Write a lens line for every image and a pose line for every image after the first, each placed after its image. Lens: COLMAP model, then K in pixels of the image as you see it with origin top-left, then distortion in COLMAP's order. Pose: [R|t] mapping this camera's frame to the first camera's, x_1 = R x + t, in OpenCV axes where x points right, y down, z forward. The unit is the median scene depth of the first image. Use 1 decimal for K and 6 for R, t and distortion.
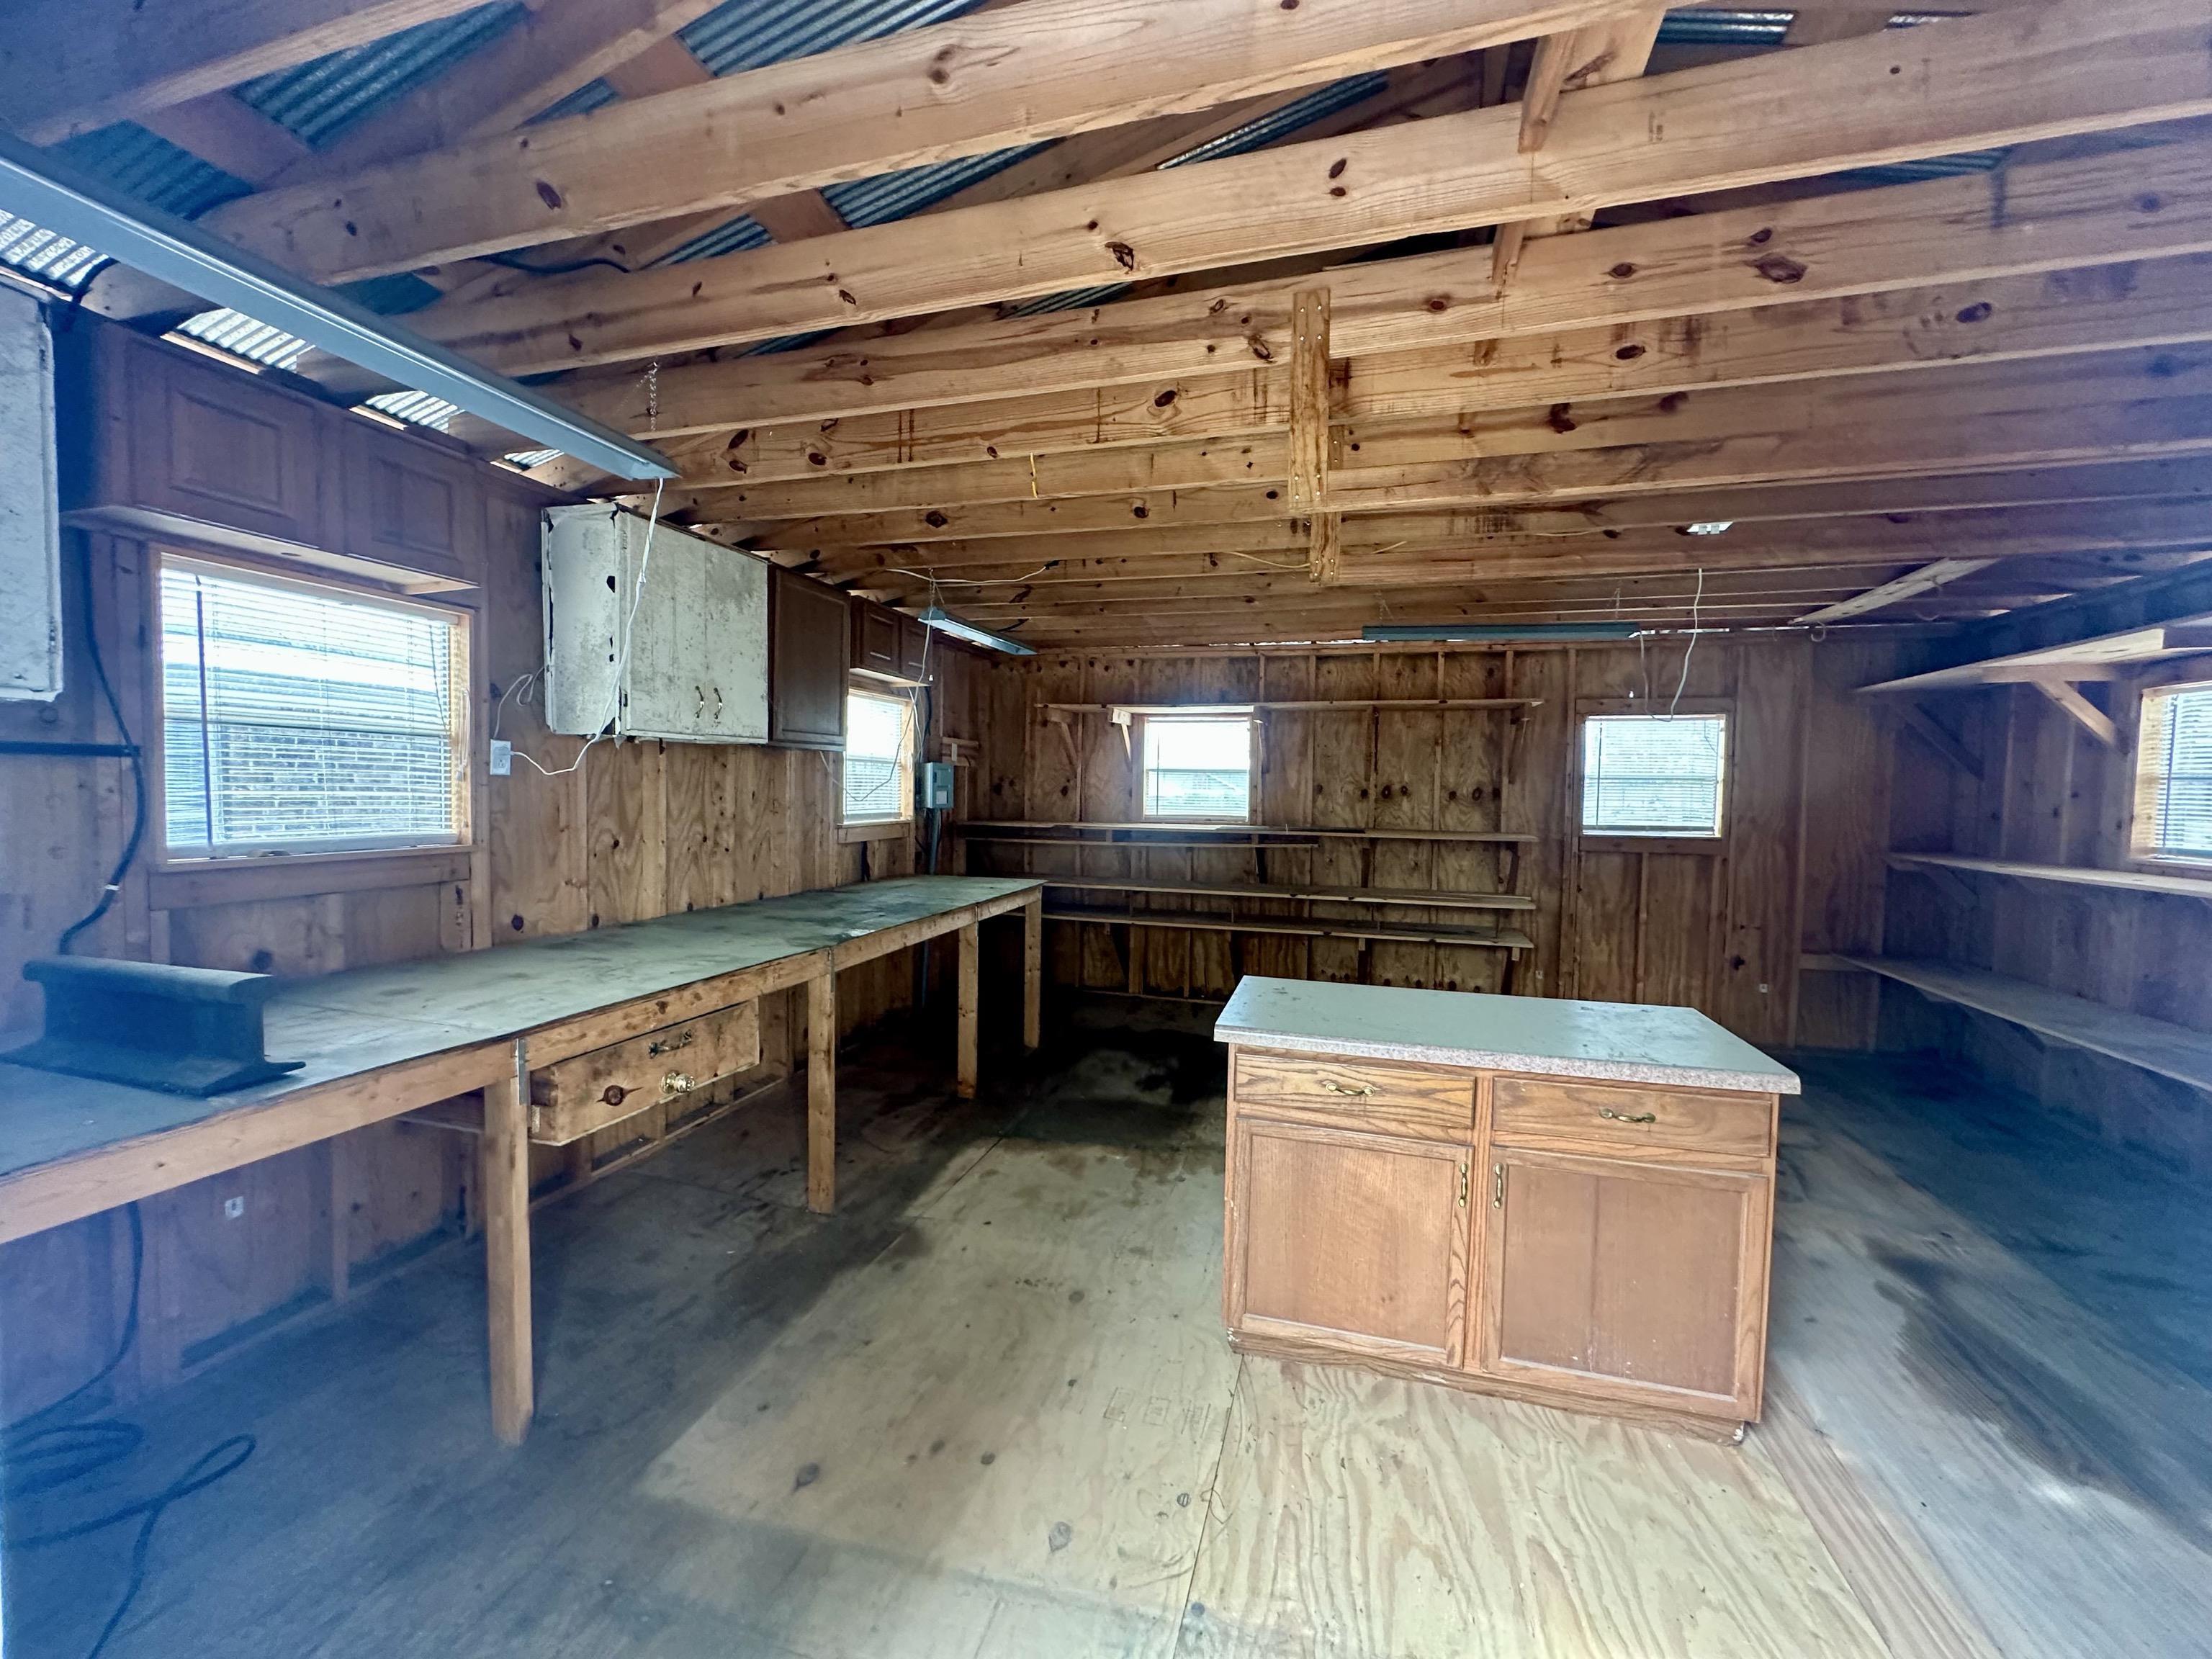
lens RADIAL K [[889.3, 0, 1101.4], [0, 889.3, 831.0], [0, 0, 1]] dist [-0.003974, 0.000471]
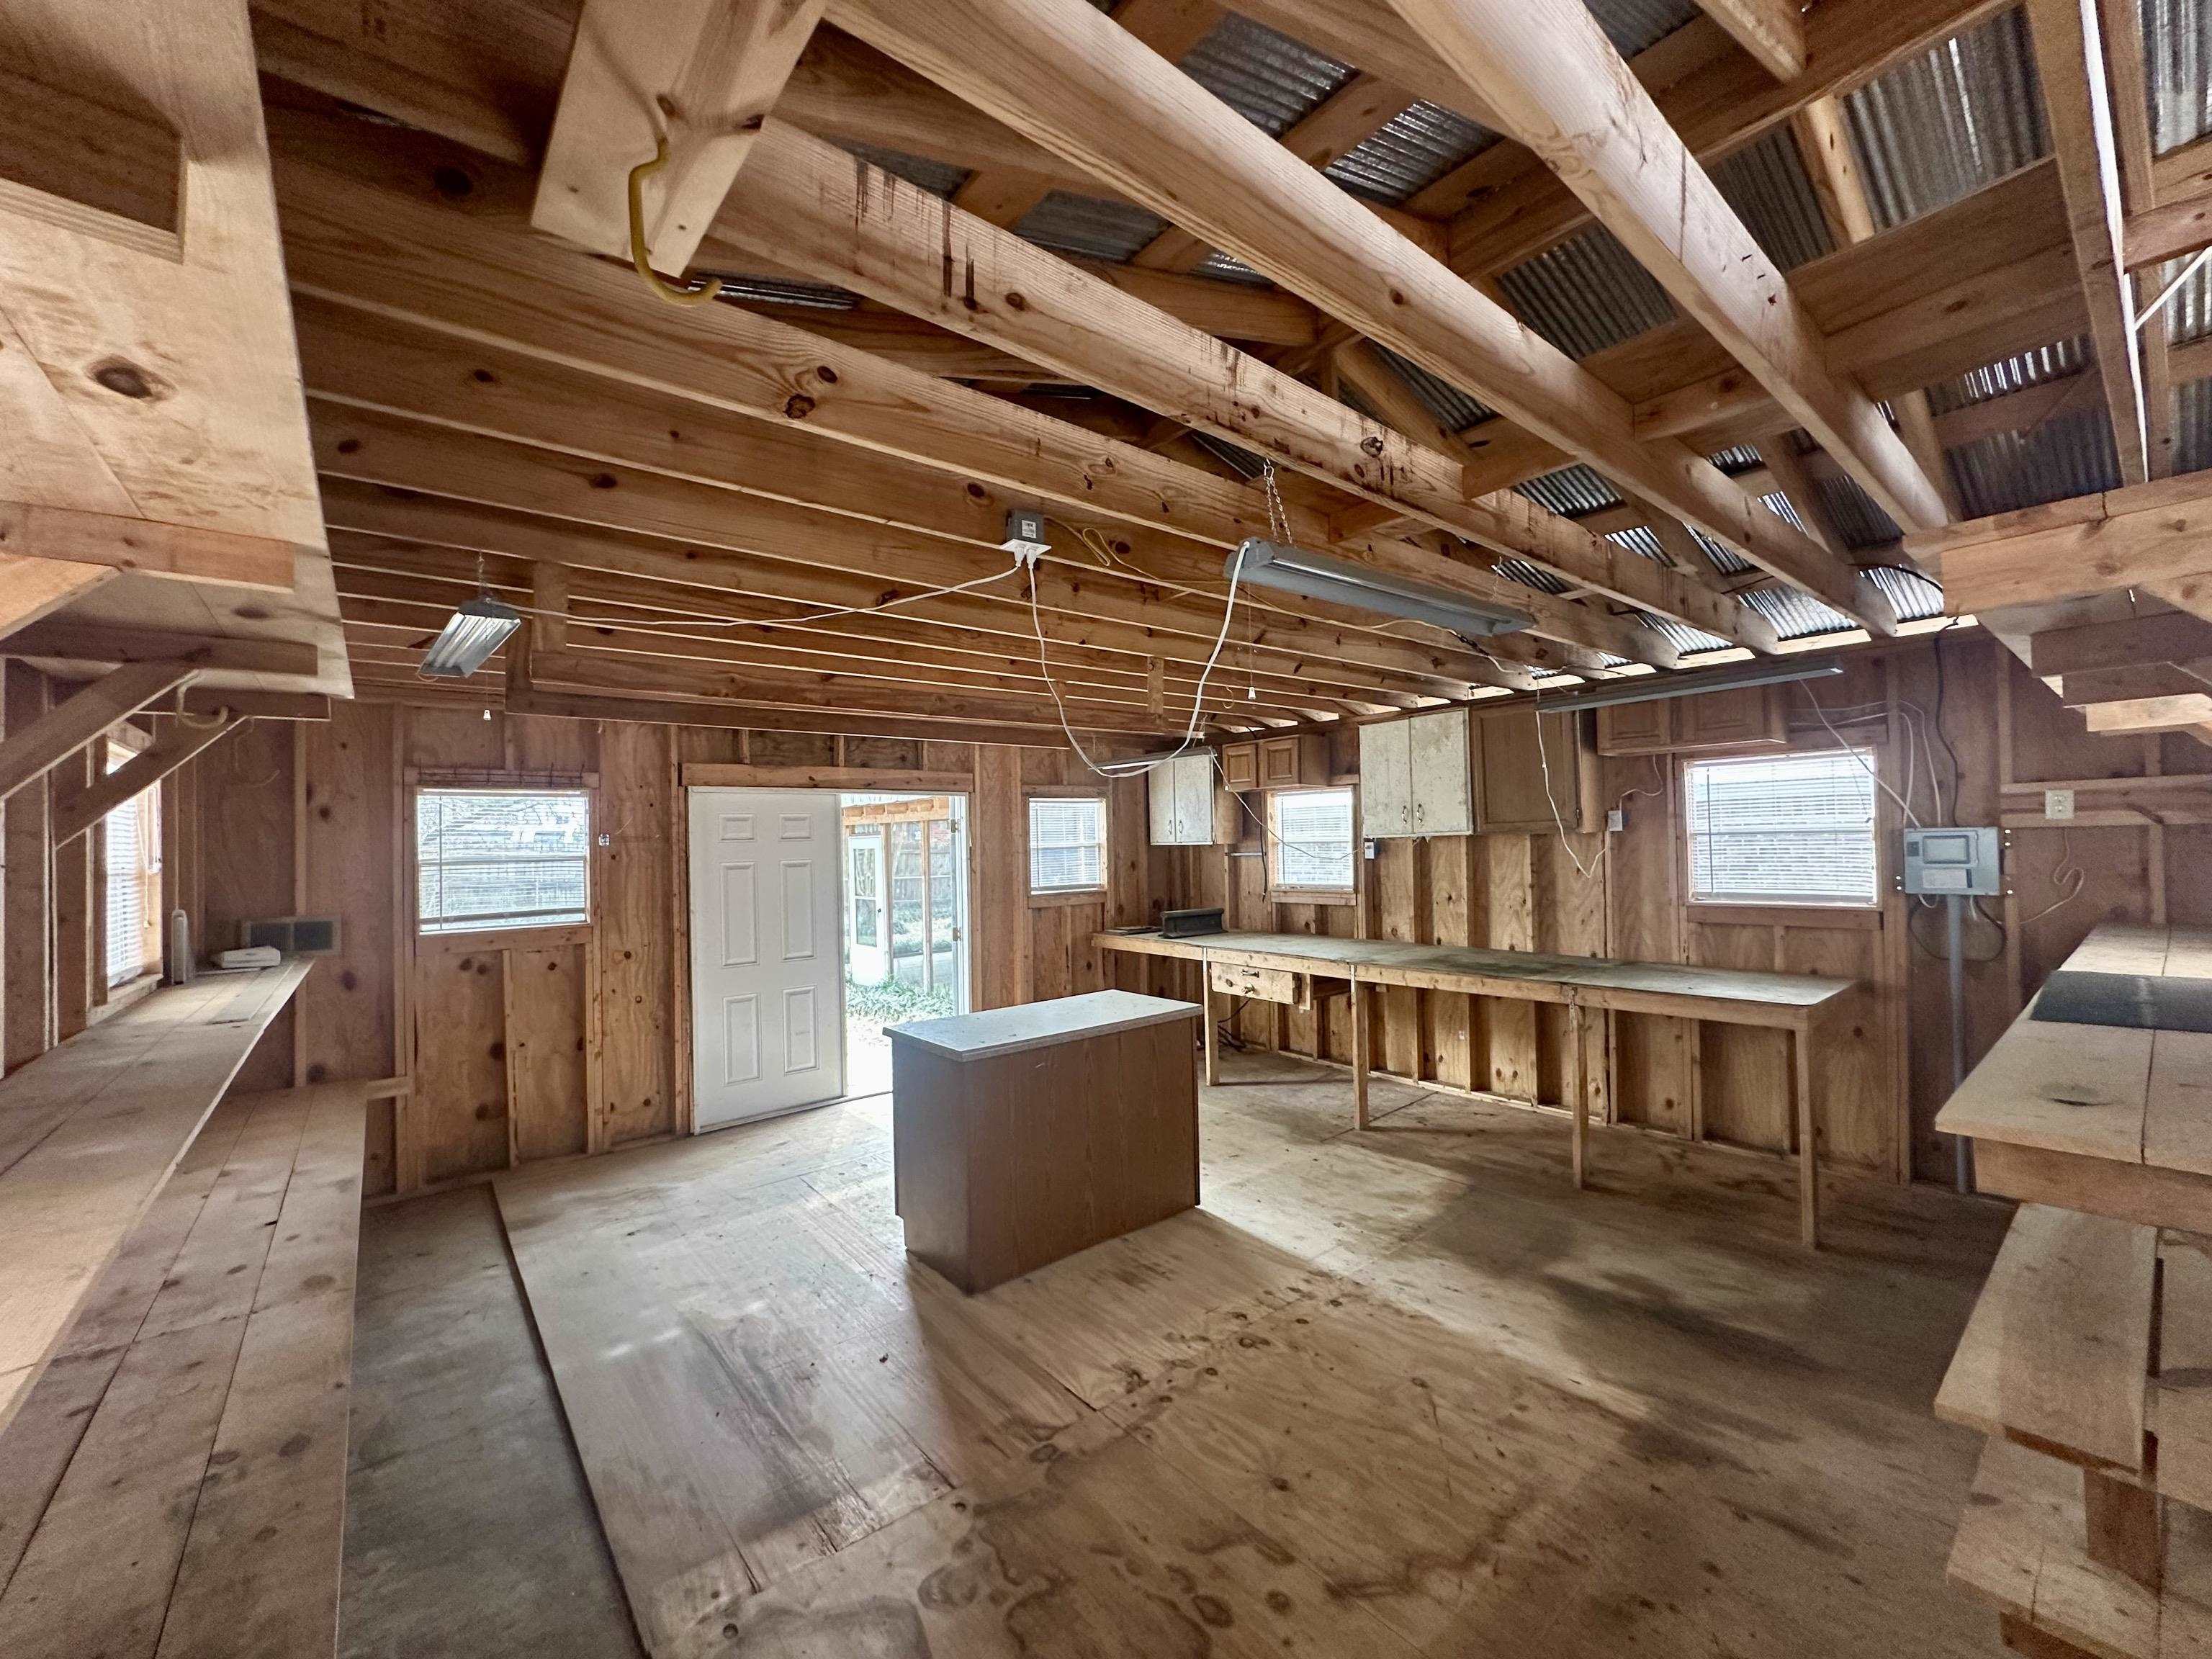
lens RADIAL K [[889.3, 0, 1104.2], [0, 889.3, 831.7], [0, 0, 1]] dist [-0.003974, 0.000471]
pose [[-0.561316, -0.018069, -0.827404, 1.162869], [-0.030259, 0.999541, -0.001300, -0.085063], [0.827048, 0.024307, -0.561606, 1.352986]]
